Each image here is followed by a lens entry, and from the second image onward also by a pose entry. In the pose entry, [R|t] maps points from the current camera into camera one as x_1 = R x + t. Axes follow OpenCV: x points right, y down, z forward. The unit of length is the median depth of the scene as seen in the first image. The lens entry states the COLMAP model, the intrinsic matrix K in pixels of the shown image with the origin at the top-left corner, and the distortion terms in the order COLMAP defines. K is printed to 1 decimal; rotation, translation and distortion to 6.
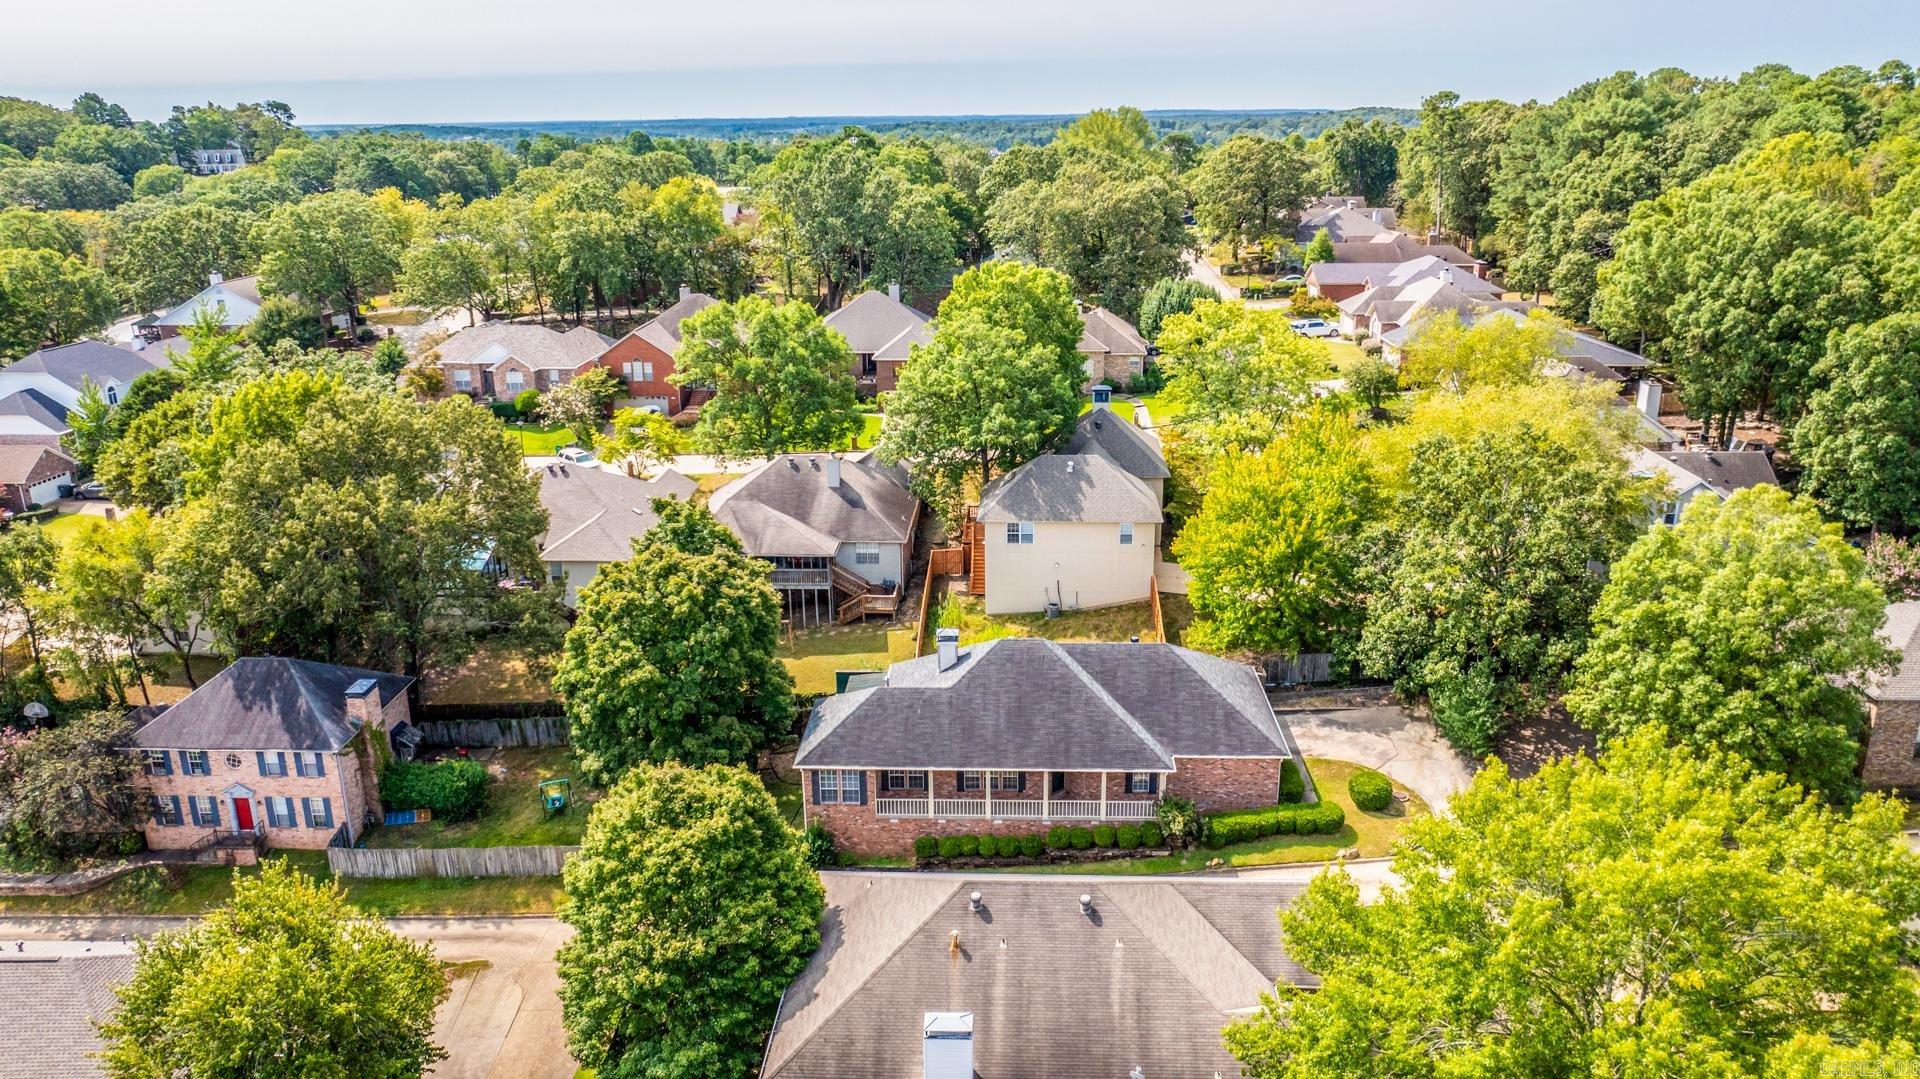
lens RADIAL K [[1341.5, 0, 961.0], [0, 1341.5, 539.2], [0, 0, 1]] dist [-0.022668, 0.014627]
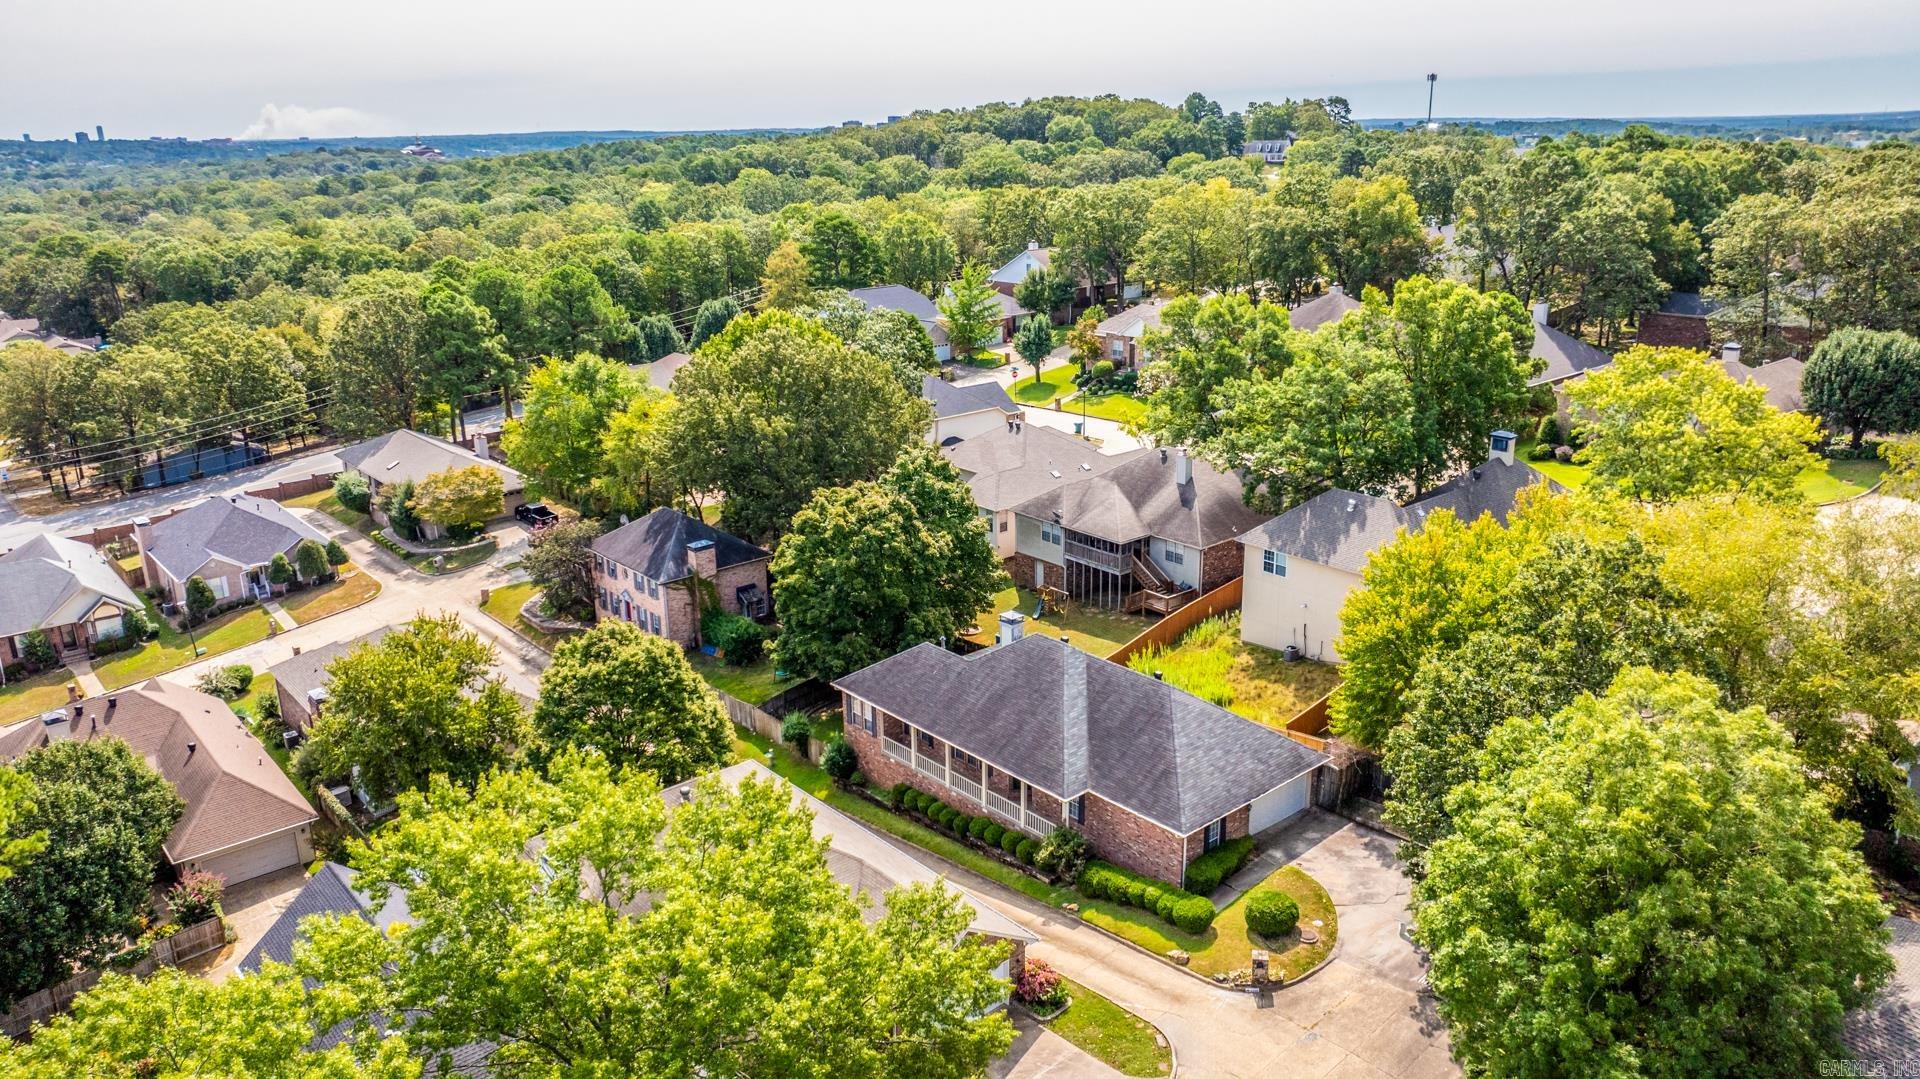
lens RADIAL K [[1341.5, 0, 960.4], [0, 1341.5, 539.4], [0, 0, 1]] dist [-0.022668, 0.014627]
pose [[0.678771, 0.213281, -0.702696, 0.543159], [-0.208847, 0.973447, 0.093723, -0.061625], [0.704026, 0.083140, 0.705291, 0.183643]]
